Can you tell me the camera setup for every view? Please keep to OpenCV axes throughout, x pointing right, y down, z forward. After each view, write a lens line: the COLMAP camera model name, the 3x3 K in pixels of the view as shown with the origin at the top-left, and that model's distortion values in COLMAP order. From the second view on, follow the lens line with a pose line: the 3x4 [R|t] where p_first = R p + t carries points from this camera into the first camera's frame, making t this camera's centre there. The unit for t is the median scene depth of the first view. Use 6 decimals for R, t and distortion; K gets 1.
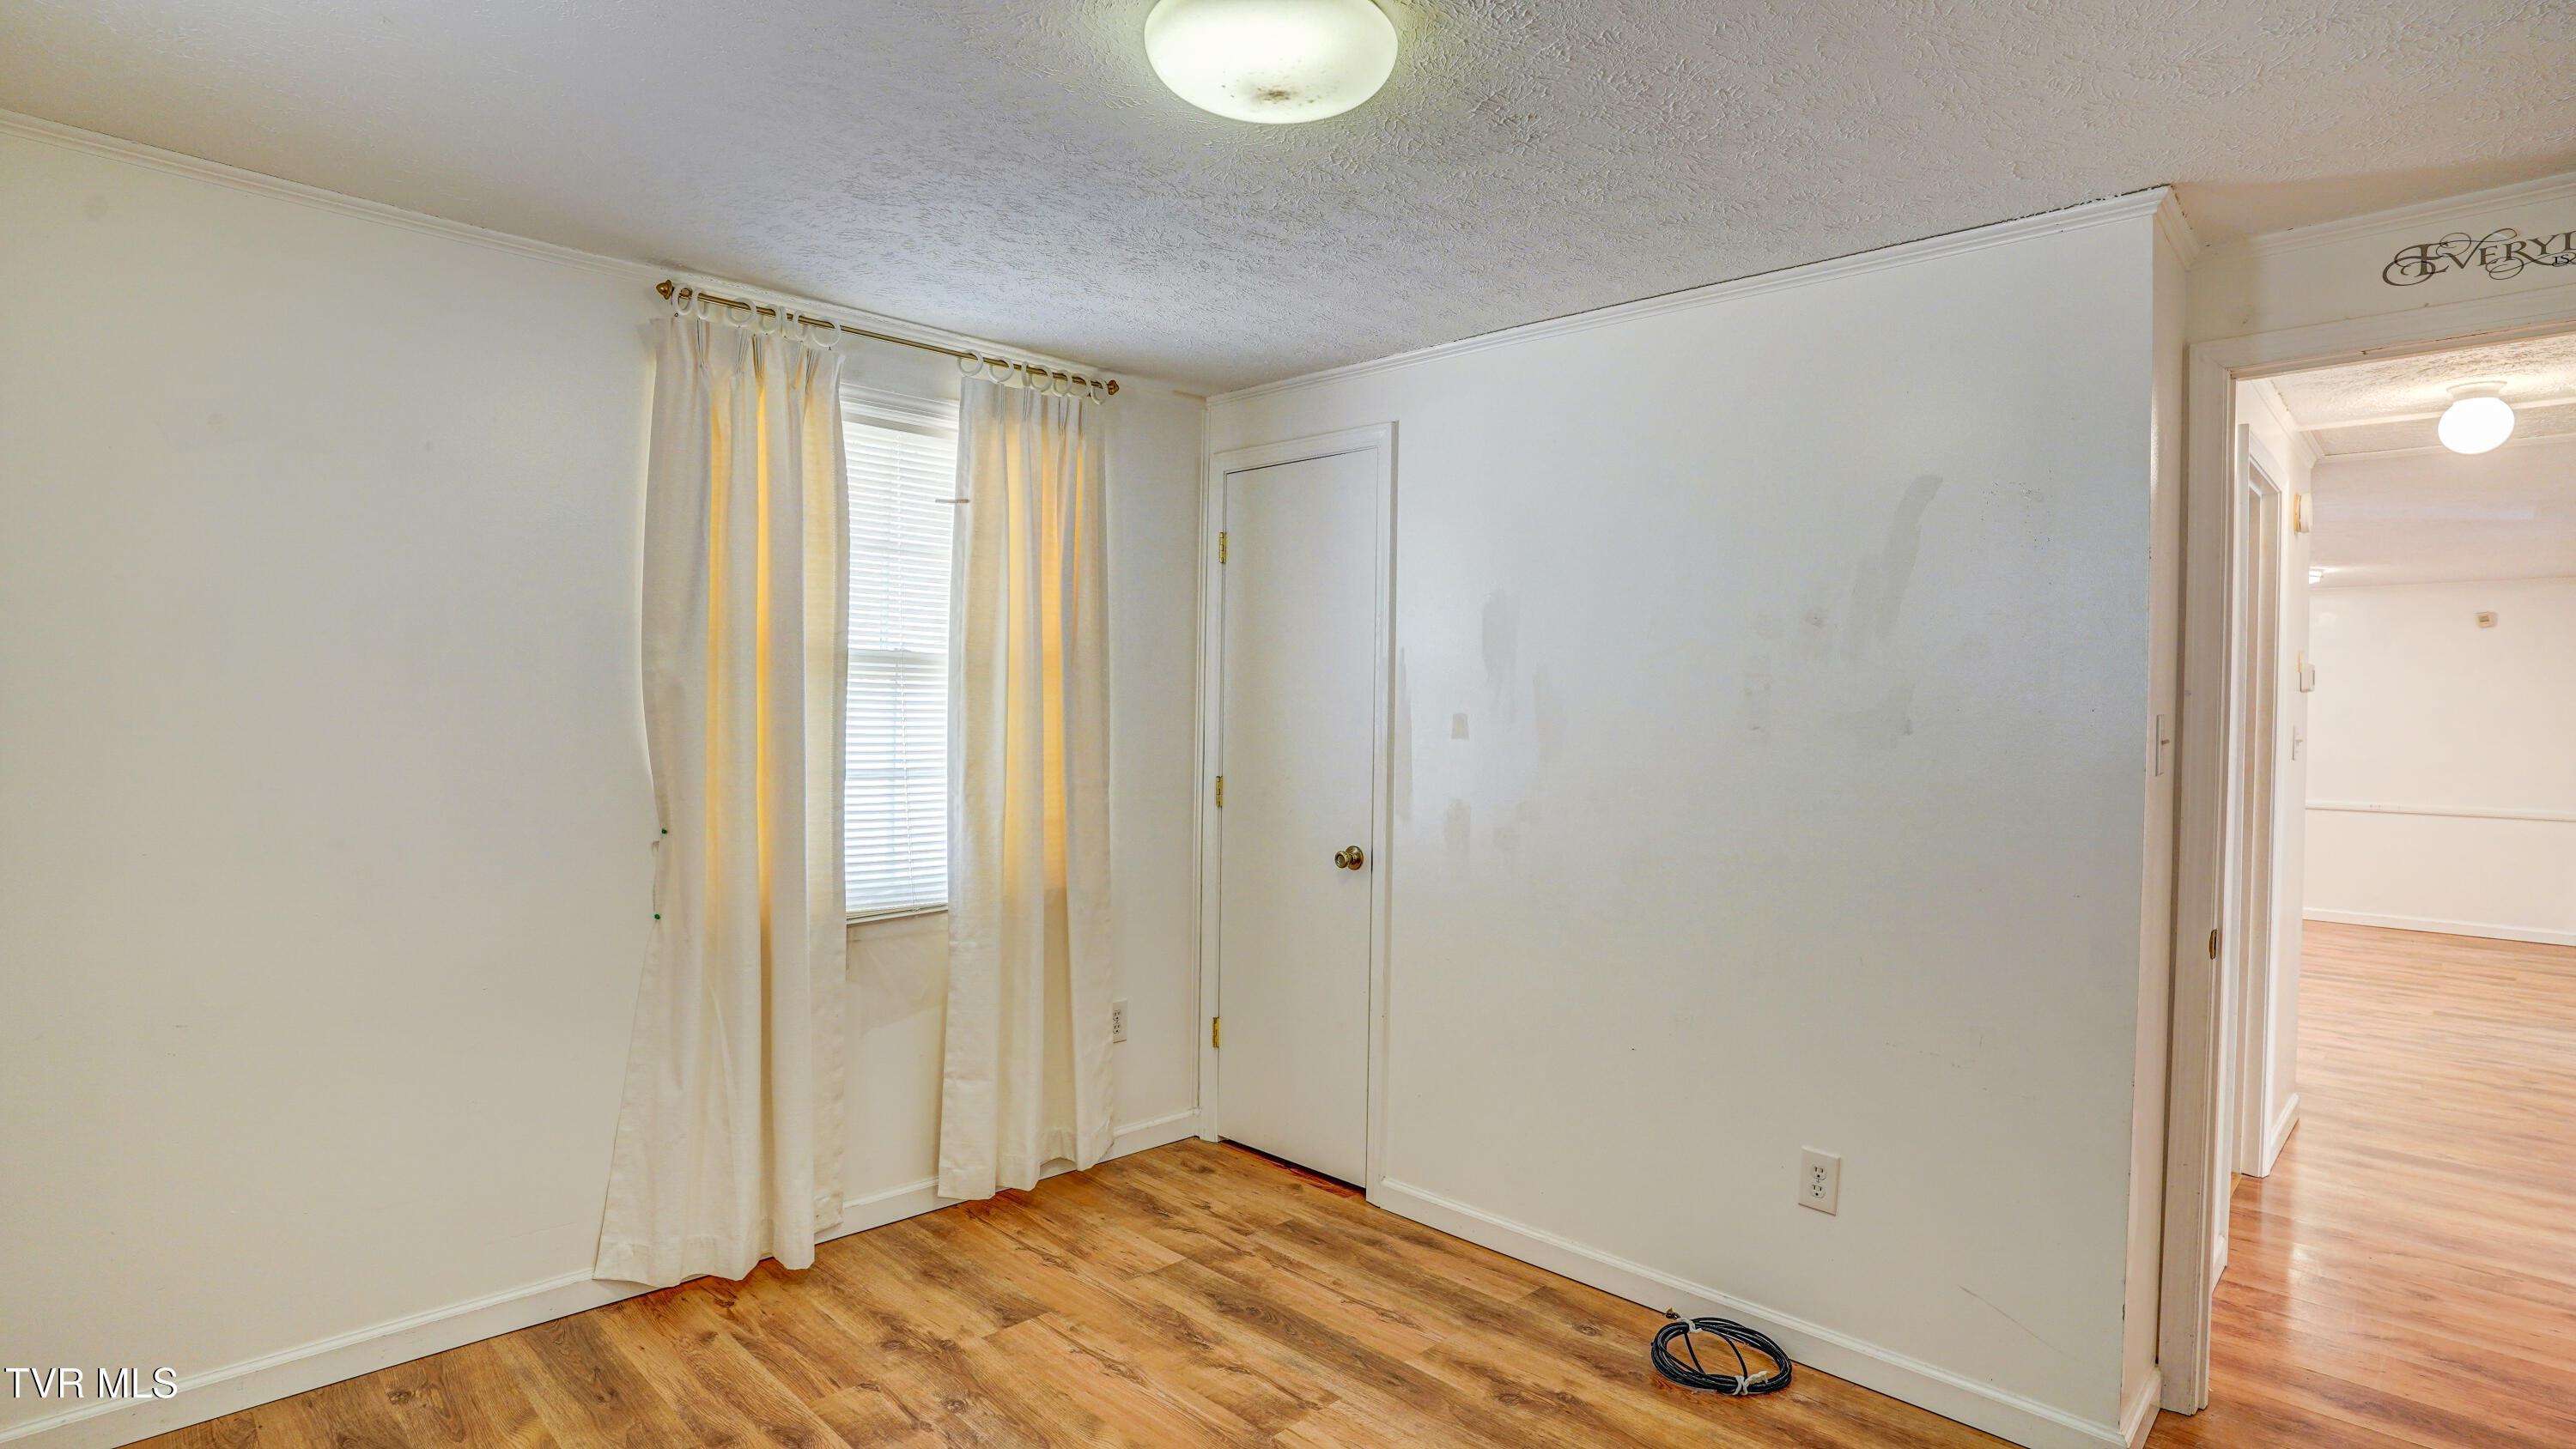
lens RADIAL K [[1268.1, 0, 1290.6], [0, 1268.1, 719.8], [0, 0, 1]] dist [-0.081163, 0.036023]
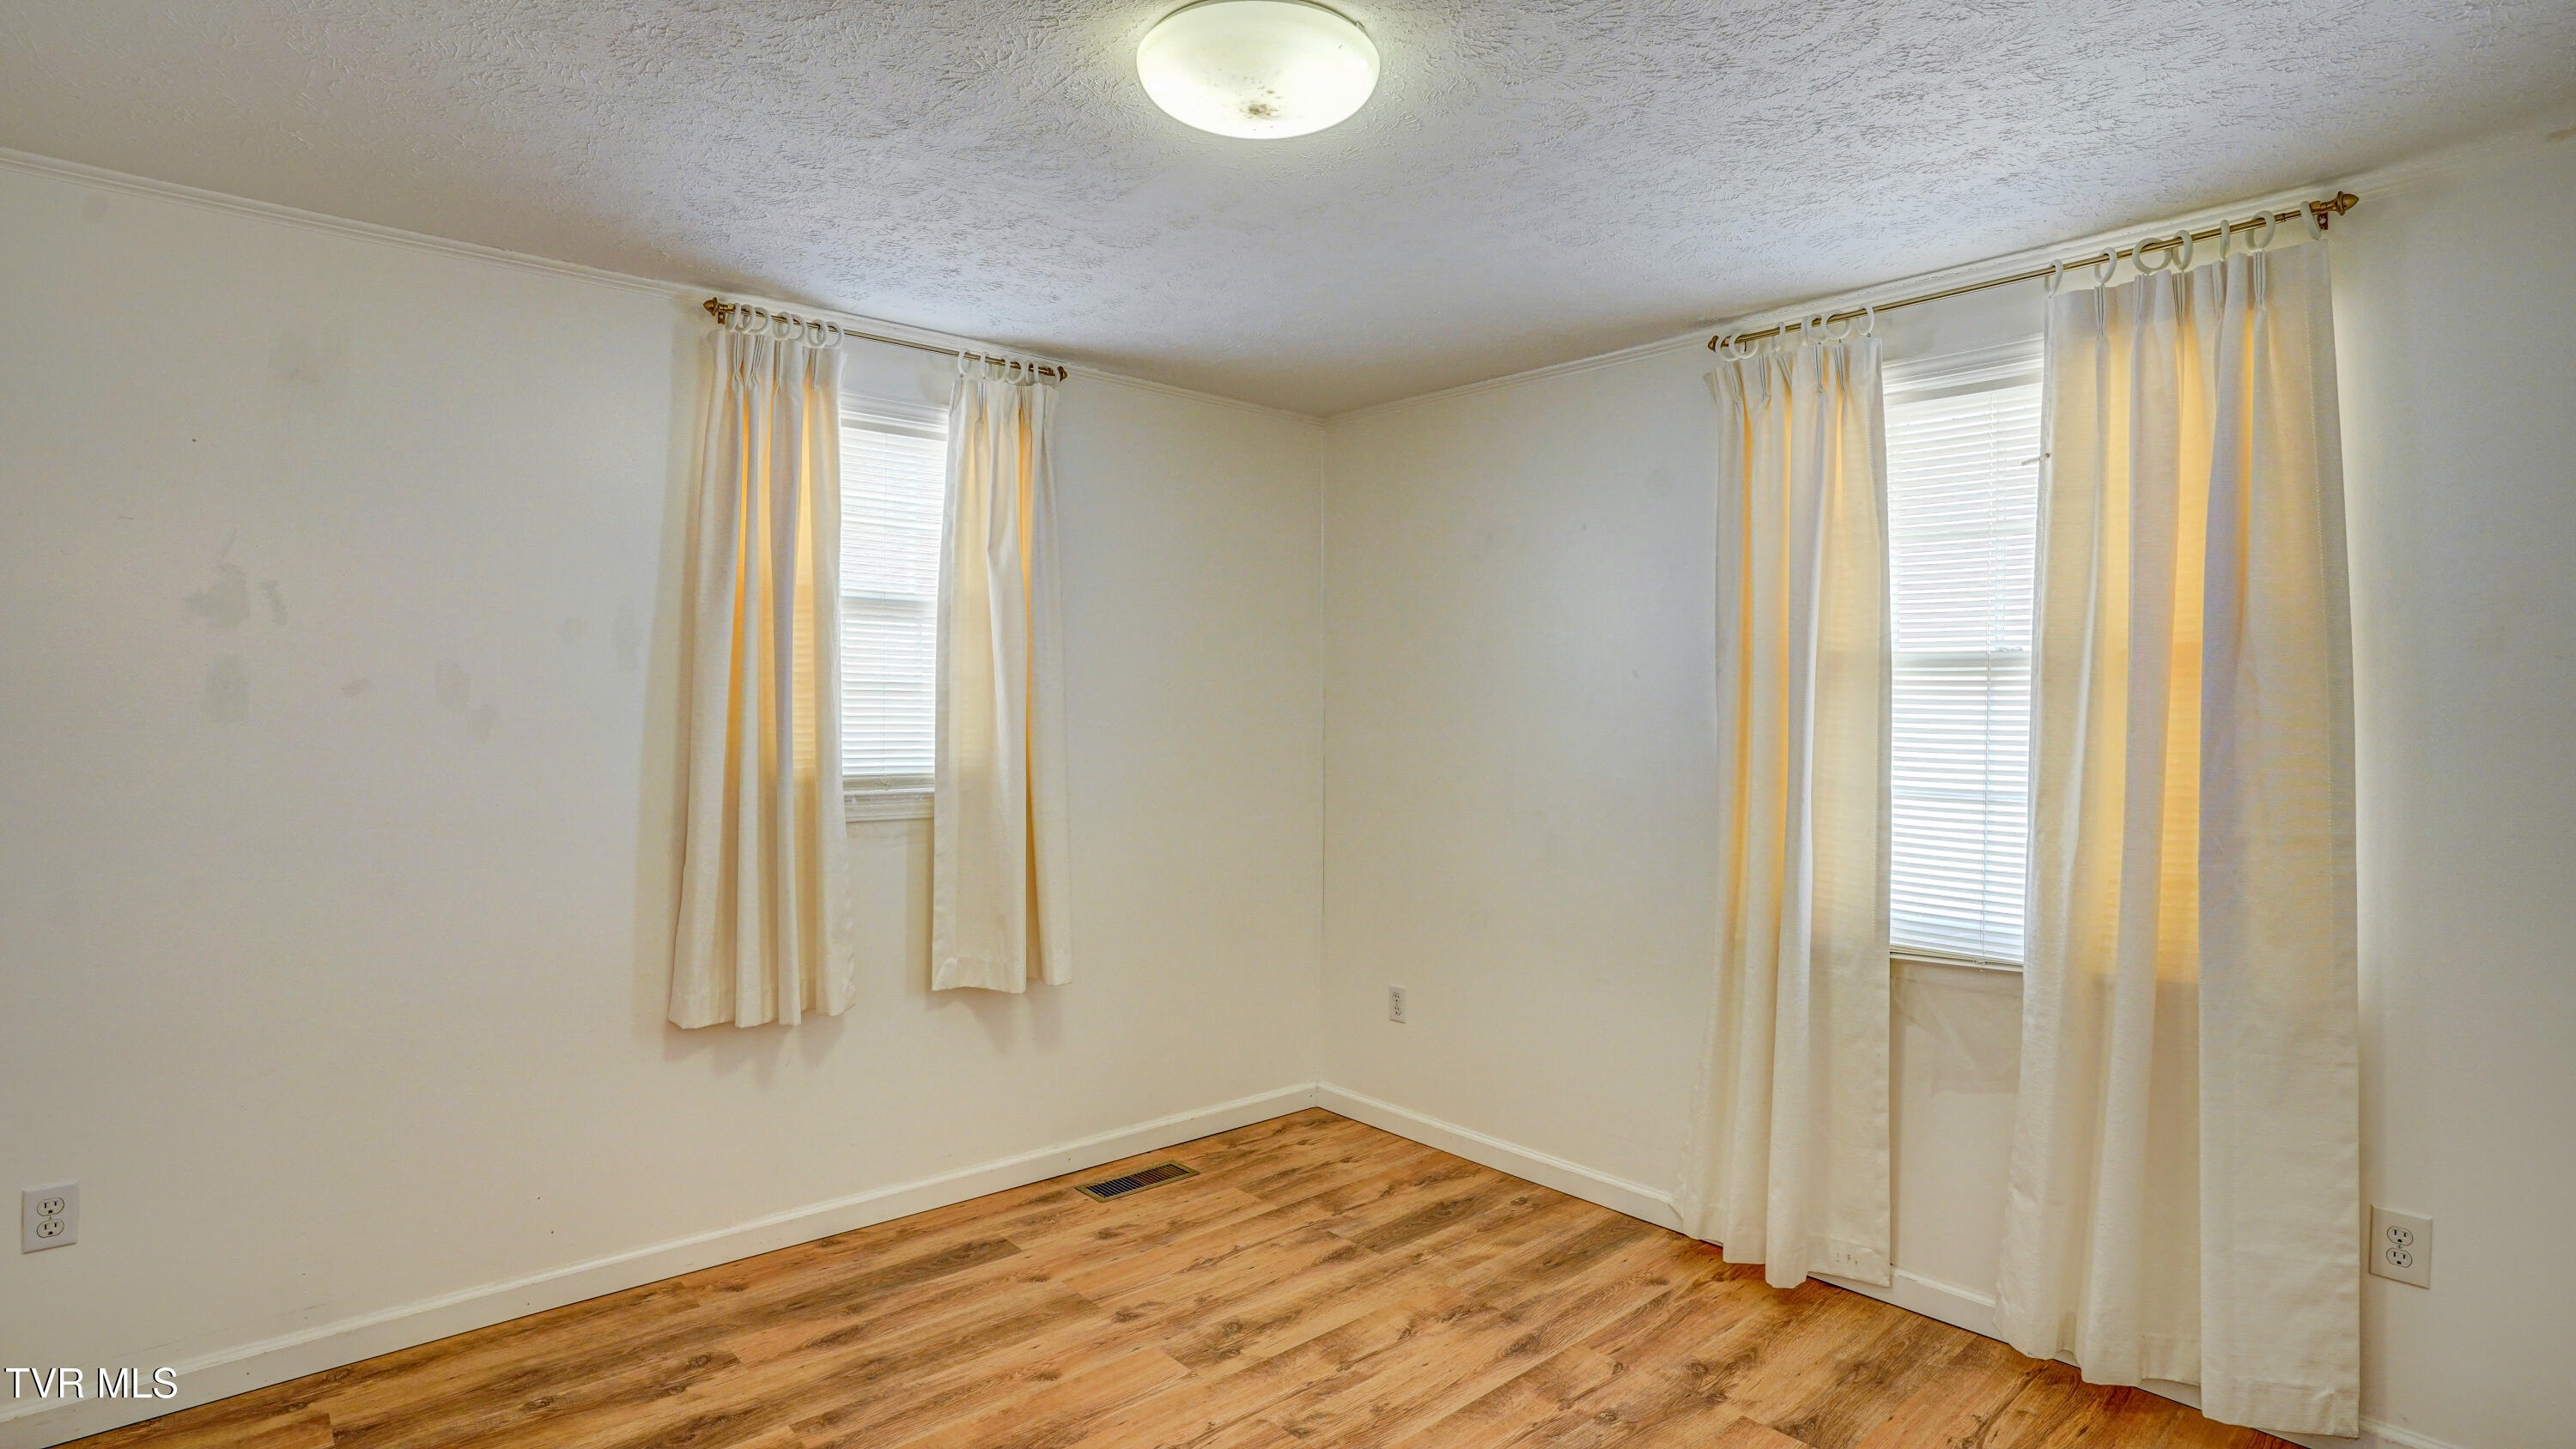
lens RADIAL K [[1268.1, 0, 1290.6], [0, 1268.1, 719.8], [0, 0, 1]] dist [-0.081163, 0.036023]
pose [[-0.070667, -0.009578, -0.997454, 0.590787], [-0.020647, 0.999754, -0.008138, 0.007467], [0.997286, 0.020019, -0.070847, 0.643243]]
